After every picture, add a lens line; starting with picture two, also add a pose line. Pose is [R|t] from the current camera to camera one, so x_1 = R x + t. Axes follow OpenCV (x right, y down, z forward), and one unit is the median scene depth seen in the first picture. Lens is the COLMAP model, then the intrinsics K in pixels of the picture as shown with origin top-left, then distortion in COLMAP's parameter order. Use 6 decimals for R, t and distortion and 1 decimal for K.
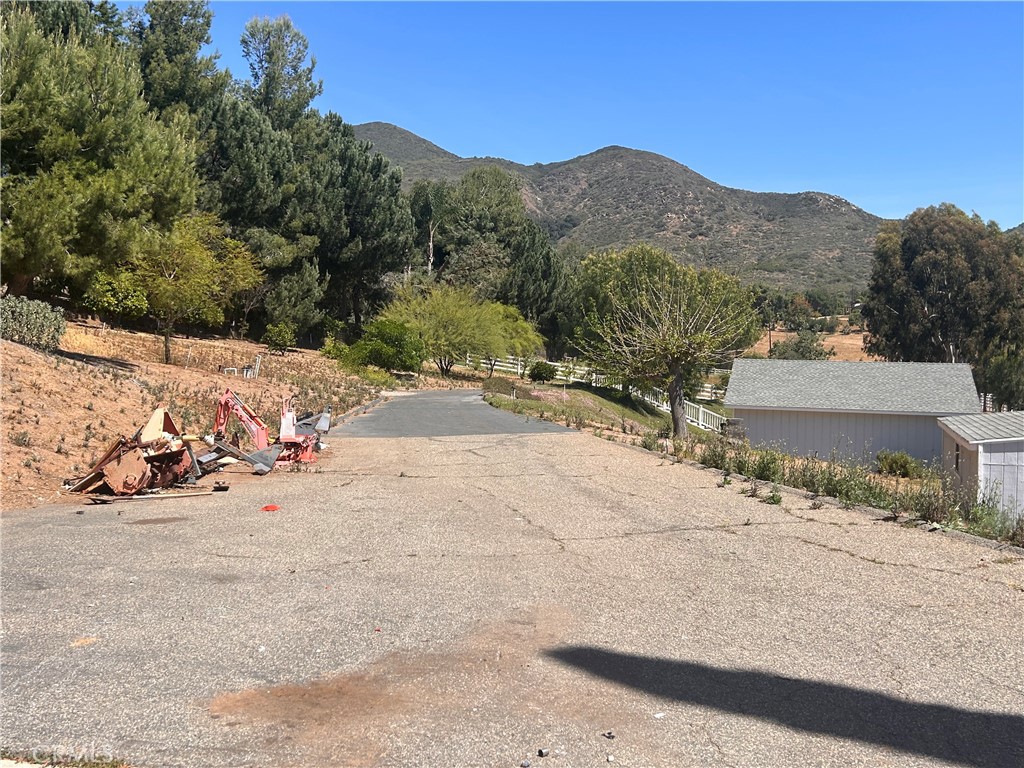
lens RADIAL K [[995.8, 0, 512.0], [0, 995.8, 384.0], [0, 0, 1]] dist [0.112529, -0.221801]
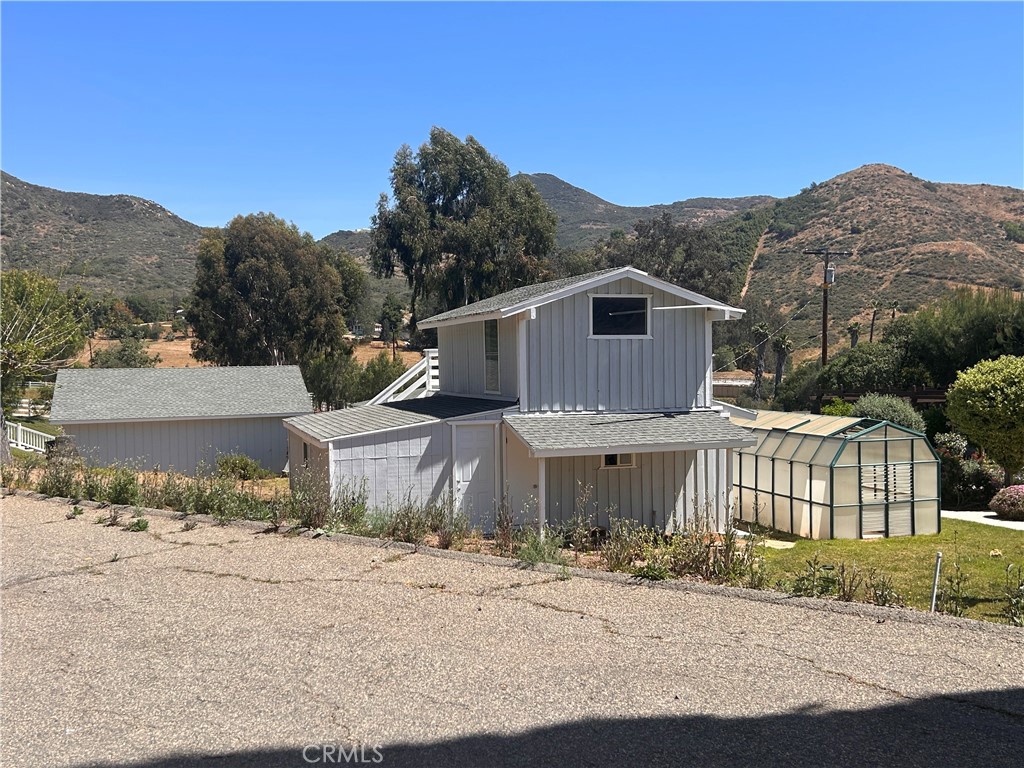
lens RADIAL K [[995.8, 0, 512.0], [0, 995.8, 384.0], [0, 0, 1]] dist [0.112529, -0.221801]
pose [[0.796768, -0.049951, 0.602217, -0.001432], [0.053803, 0.998484, 0.011635, -0.000567], [-0.601886, 0.023131, 0.798247, 0.019131]]
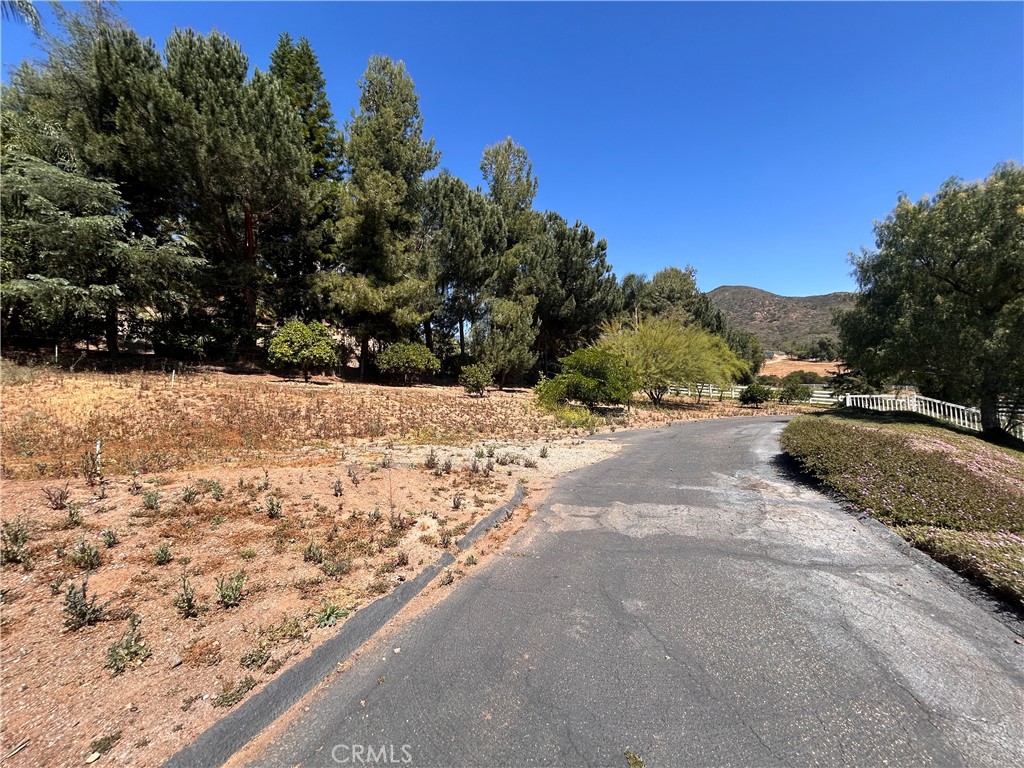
lens RADIAL K [[413.3, 0, 512.8], [0, 413.3, 384.3], [0, 0, 1]] dist [0.000617, 0.001180]
pose [[0.924853, -0.075445, -0.372766, -0.025408], [0.057681, 0.996614, -0.058596, -0.007563], [0.375924, 0.032691, 0.926074, 0.316655]]
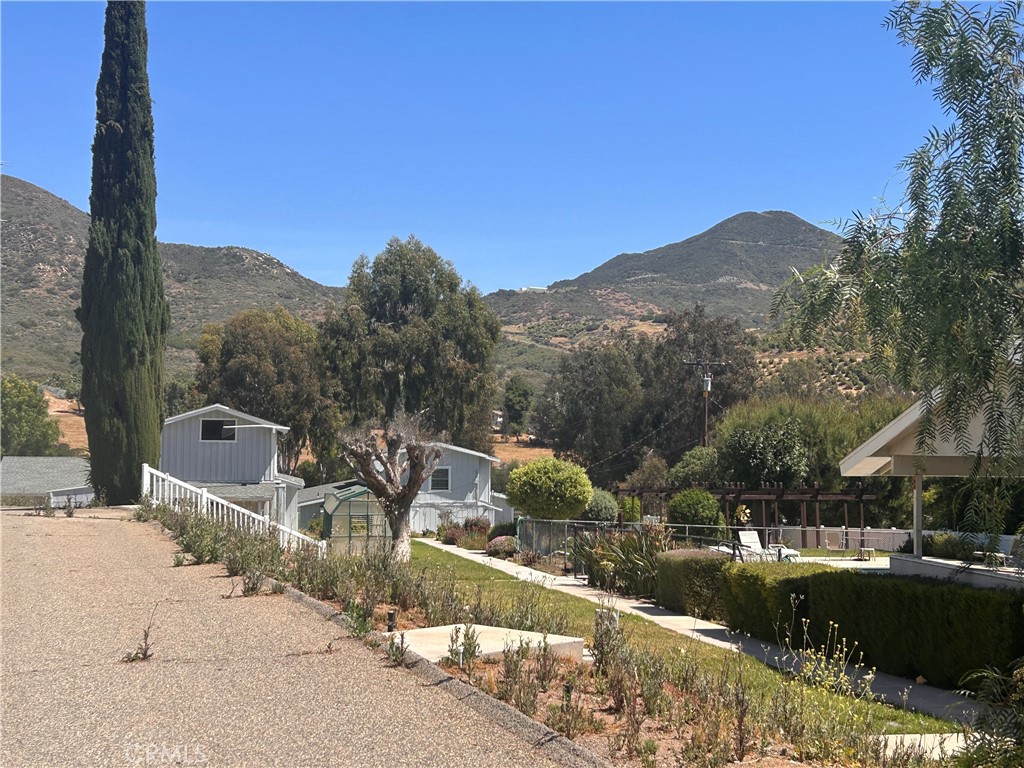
lens RADIAL K [[1359.3, 0, 527.2], [0, 1359.3, 369.3], [0, 0, 1]] dist [0.238575, -0.891411]
pose [[0.882714, 0.012873, 0.469734, -0.002474], [0.031144, 0.995824, -0.085816, 0.021406], [-0.468877, 0.090381, 0.878627, -0.513584]]
